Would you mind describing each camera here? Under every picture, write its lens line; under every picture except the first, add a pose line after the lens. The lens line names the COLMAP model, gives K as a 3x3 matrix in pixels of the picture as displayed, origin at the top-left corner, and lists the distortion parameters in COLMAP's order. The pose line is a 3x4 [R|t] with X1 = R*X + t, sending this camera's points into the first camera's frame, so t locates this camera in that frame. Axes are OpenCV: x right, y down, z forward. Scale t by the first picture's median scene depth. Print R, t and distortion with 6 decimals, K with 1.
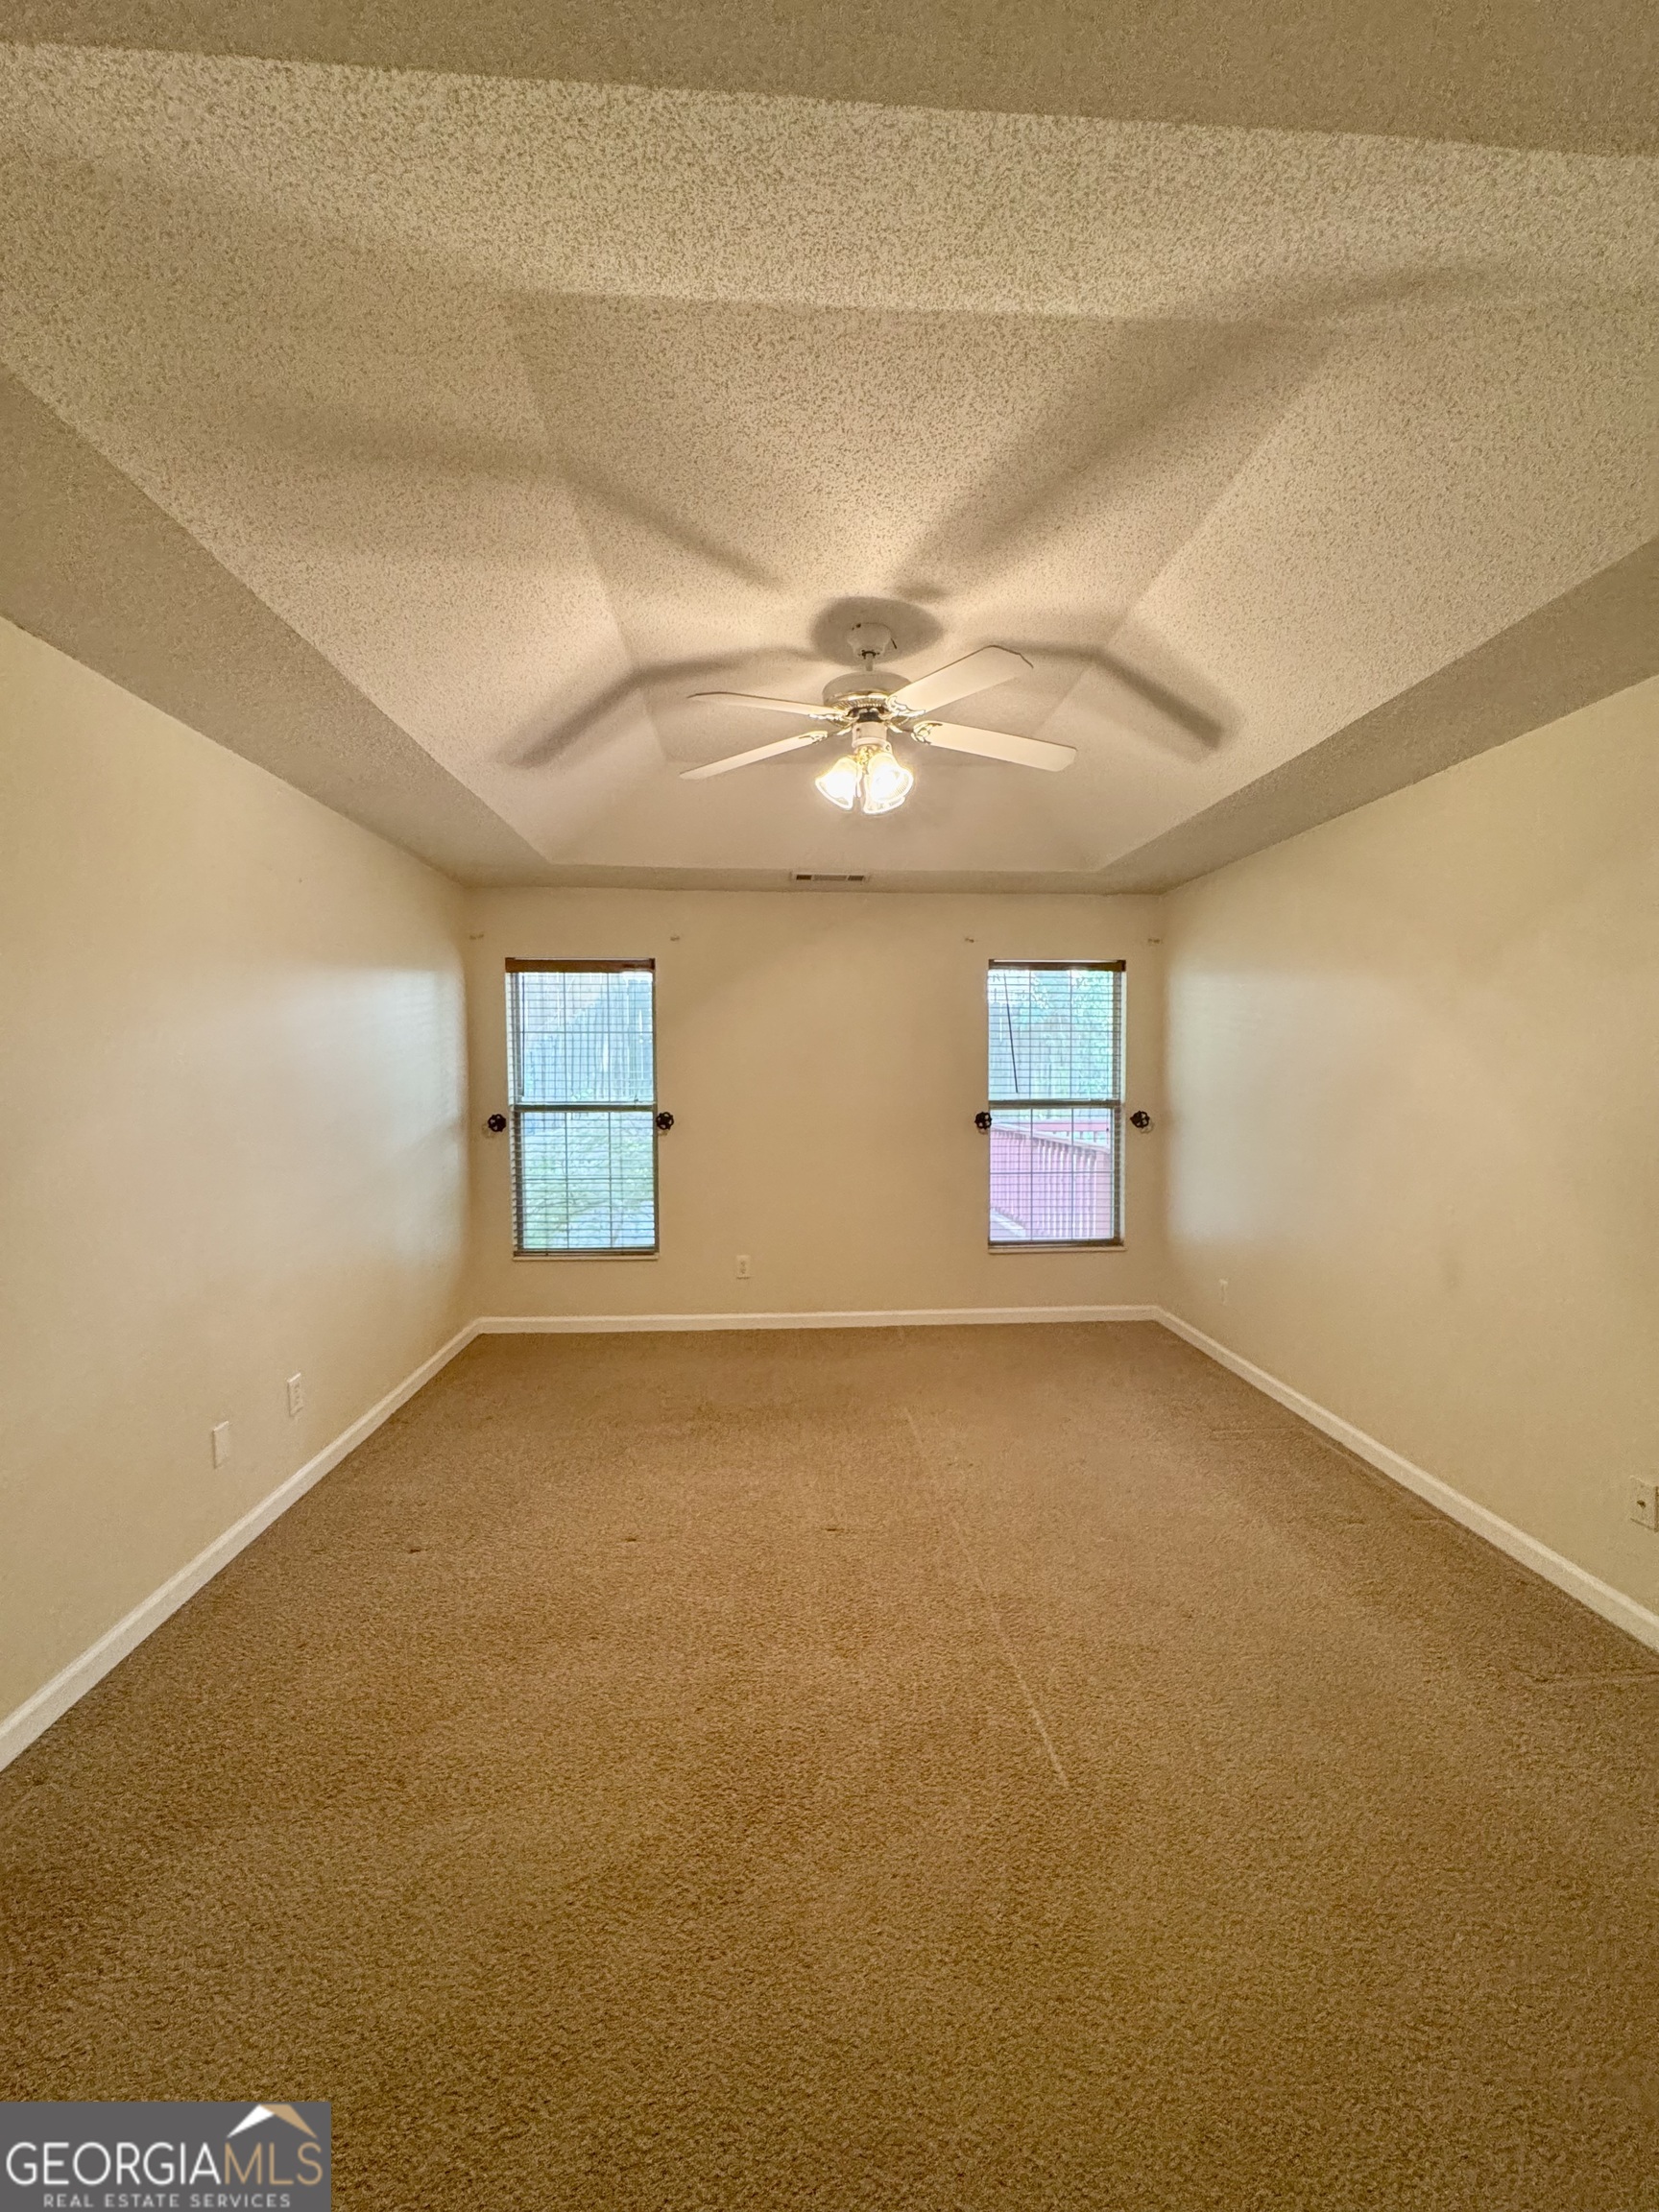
lens RADIAL K [[880.5, 0, 810.8], [0, 880.5, 1100.2], [0, 0, 1]] dist [-0.000693, 0.000173]
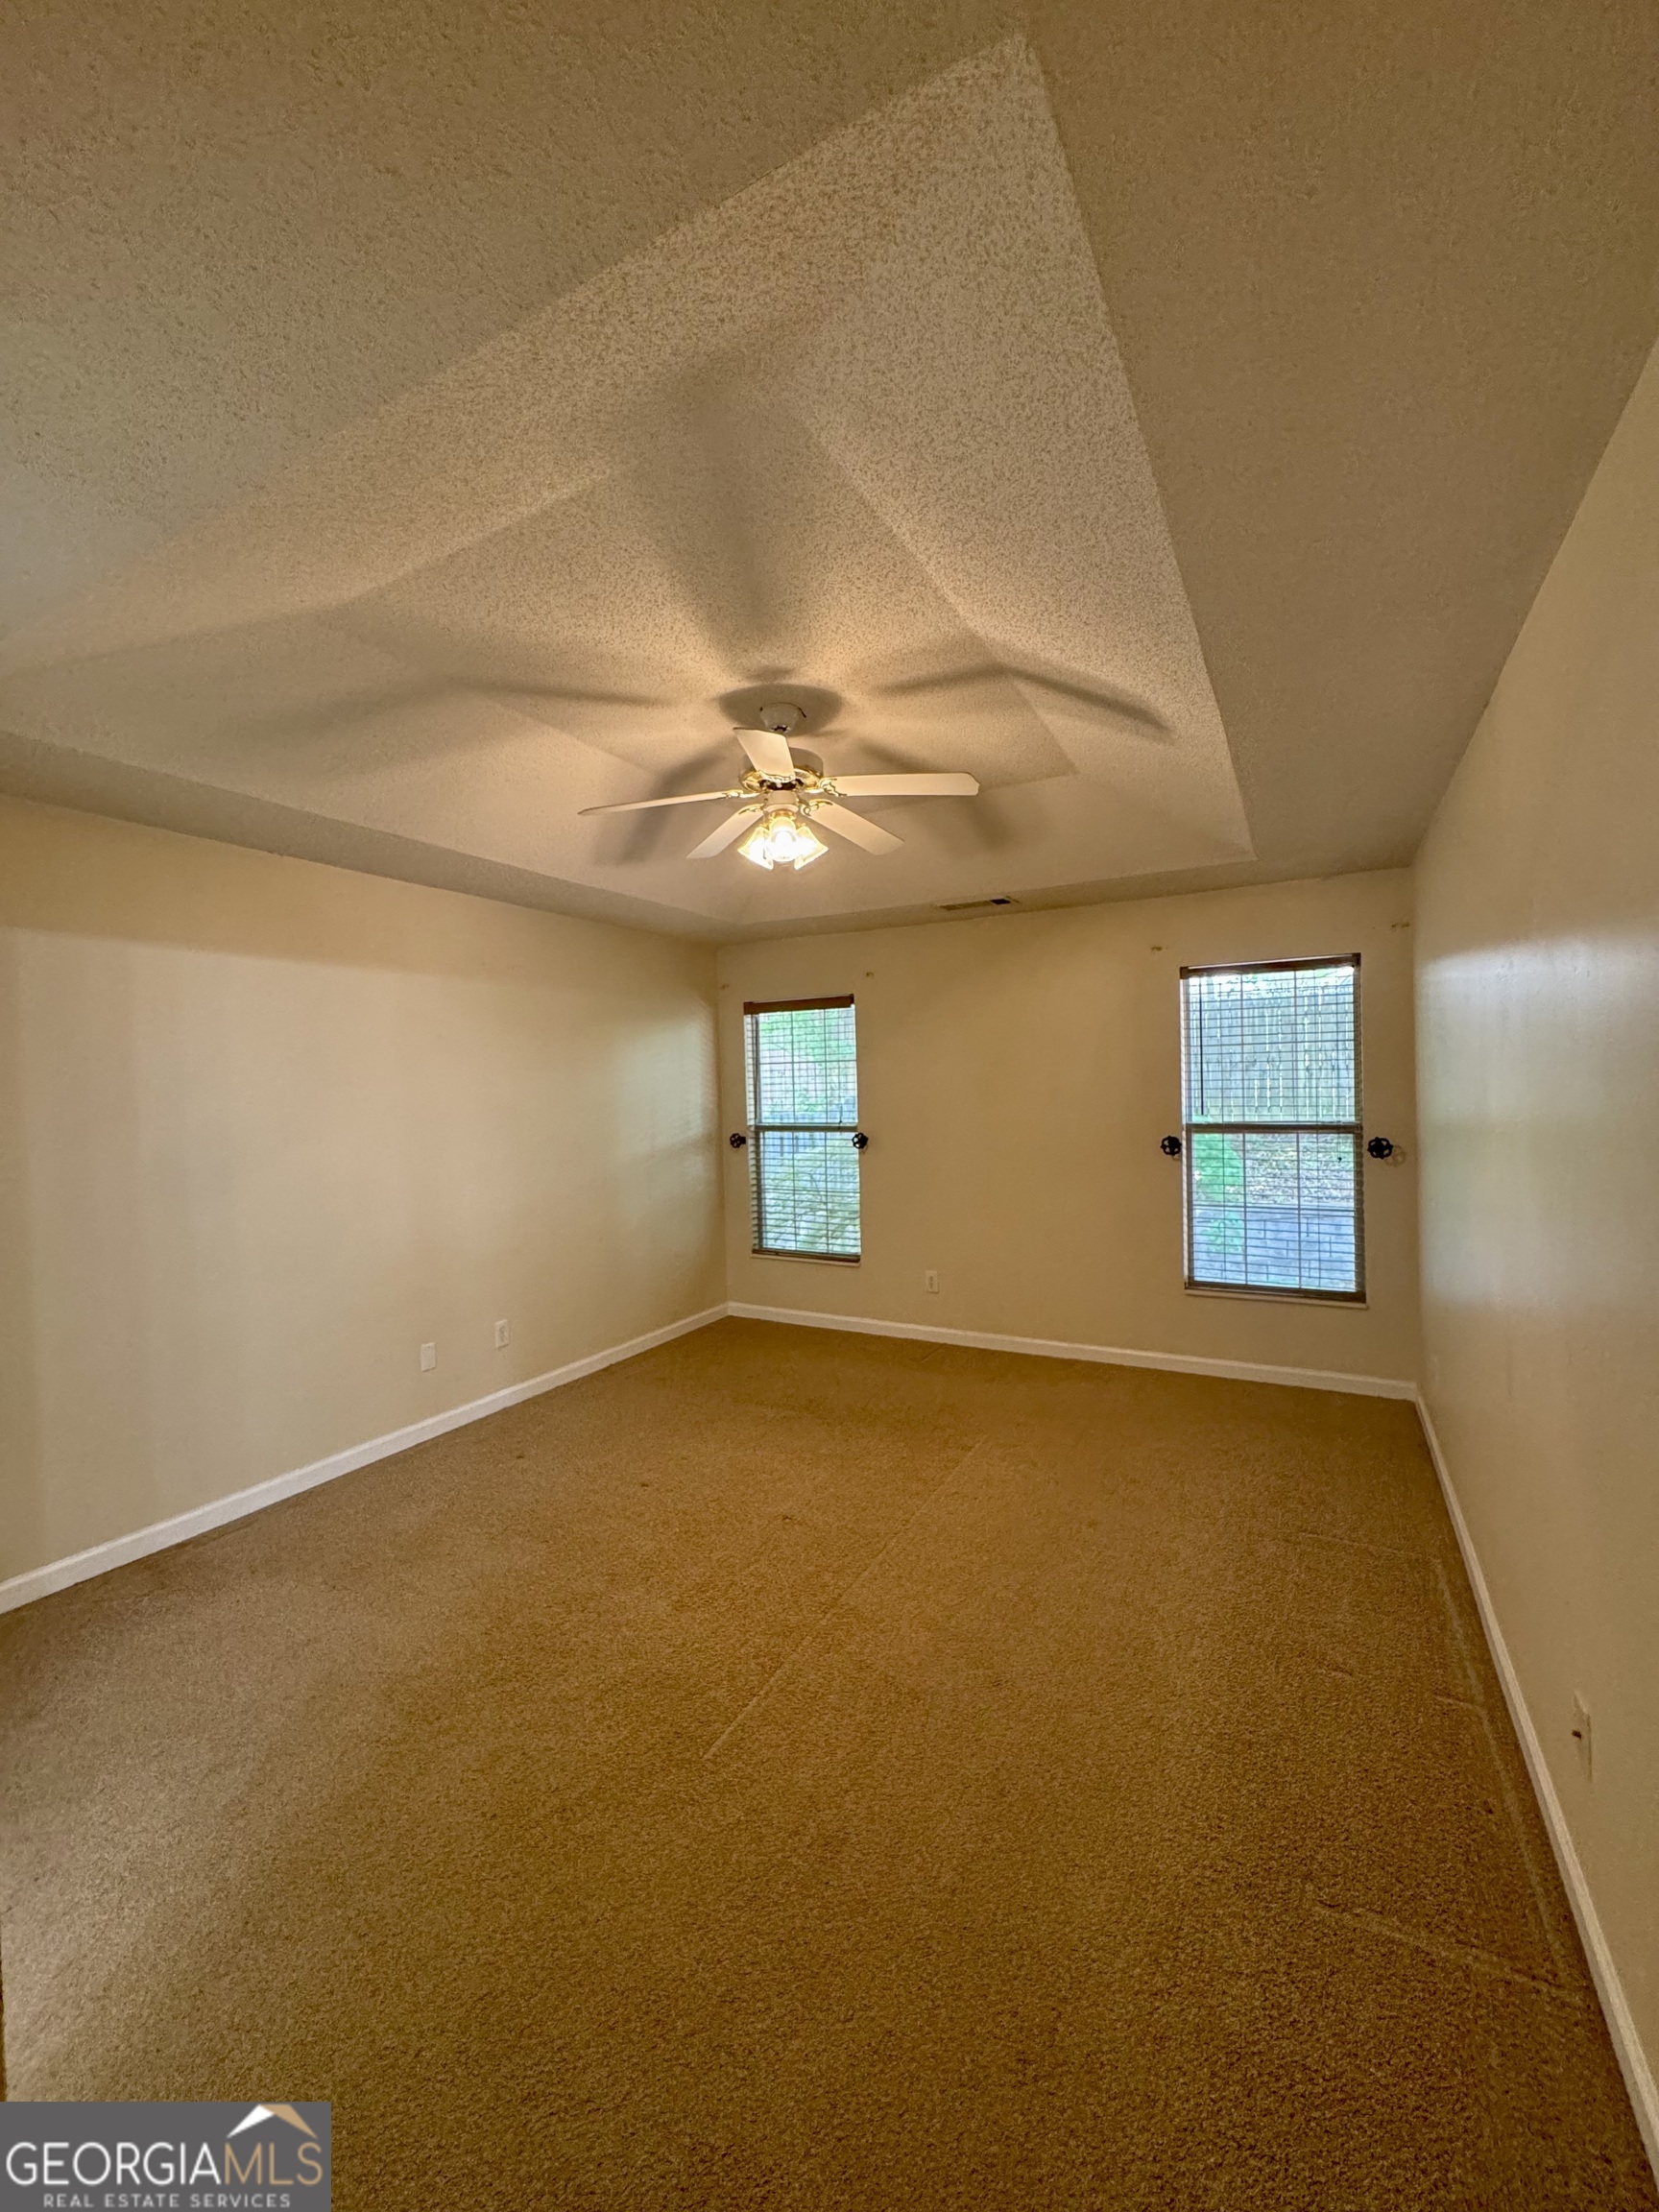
lens RADIAL K [[886.5, 0, 831.8], [0, 886.5, 1105.5], [0, 0, 1]] dist [-0.001617, 0.000418]
pose [[0.849432, -0.005945, -0.527665, 0.382646], [-0.003062, 0.999864, -0.016194, -0.002365], [0.527689, 0.015372, 0.849298, 0.040279]]
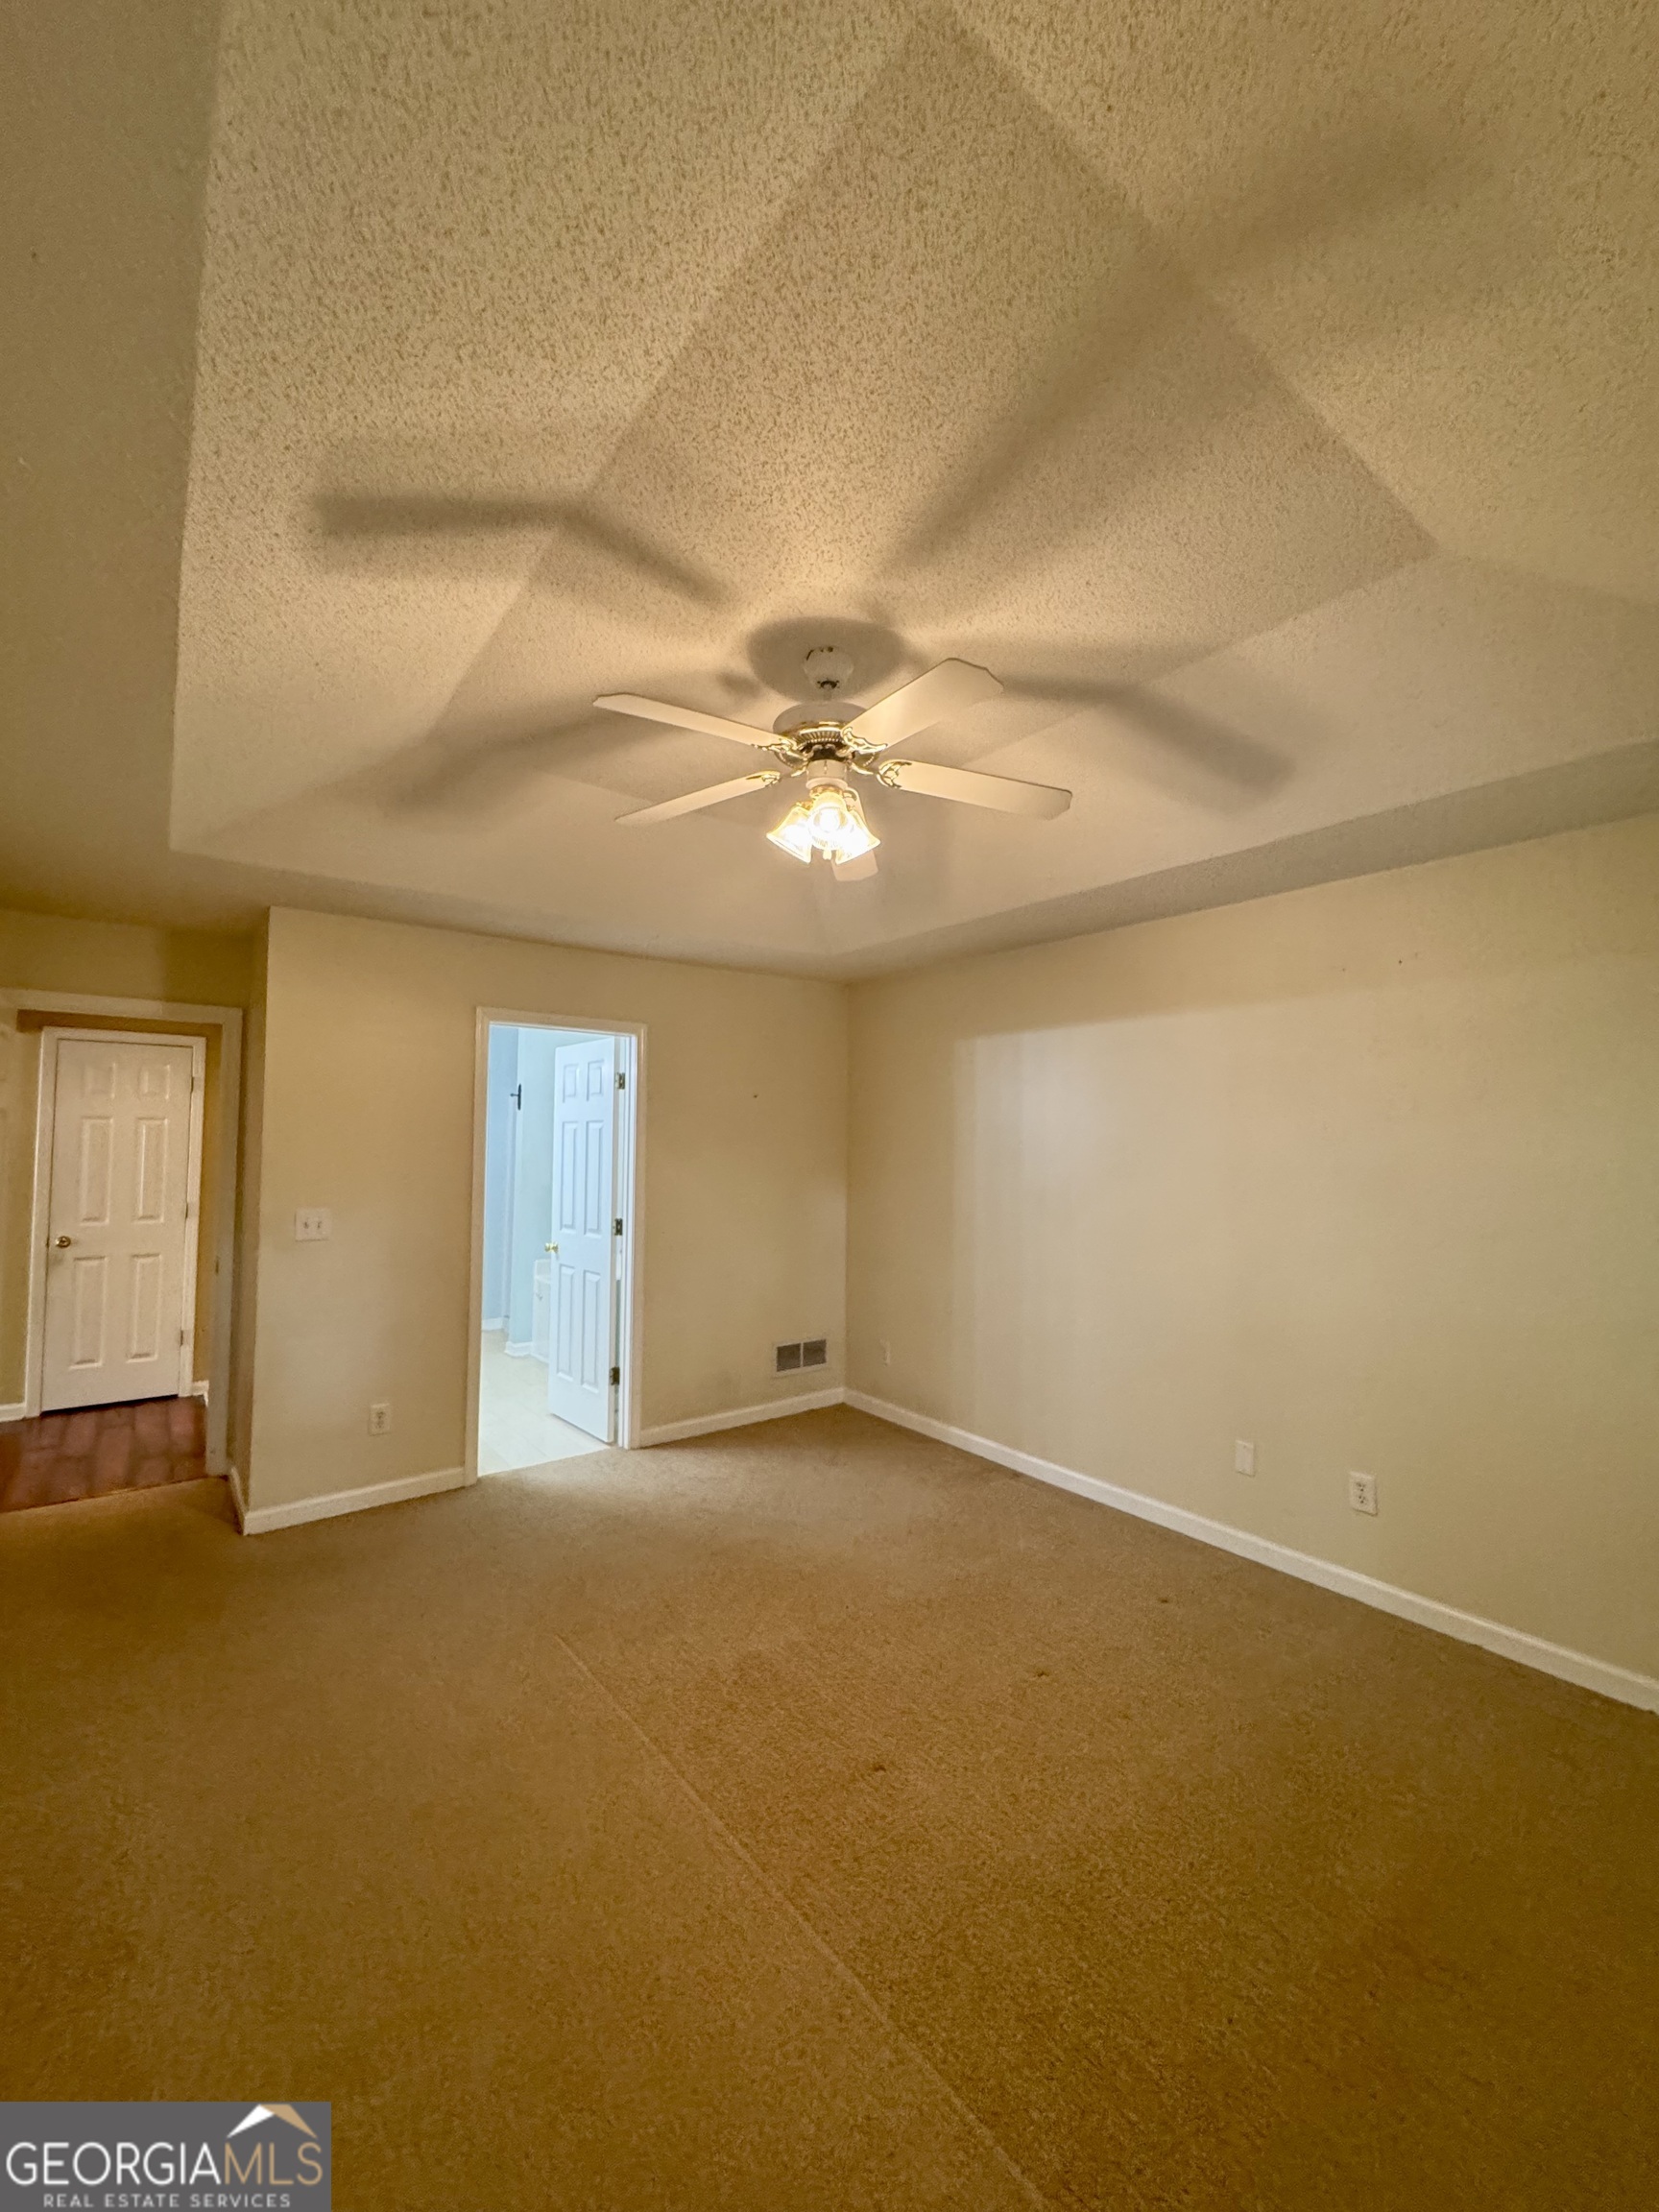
lens RADIAL K [[886.7, 0, 830.7], [0, 886.7, 1103.8], [0, 0, 1]] dist [-0.002315, 0.000170]
pose [[-0.822641, -0.024795, -0.568020, 0.294366], [-0.028901, 0.999581, -0.001776, -0.046487], [0.567826, 0.014955, -0.823013, 0.923835]]
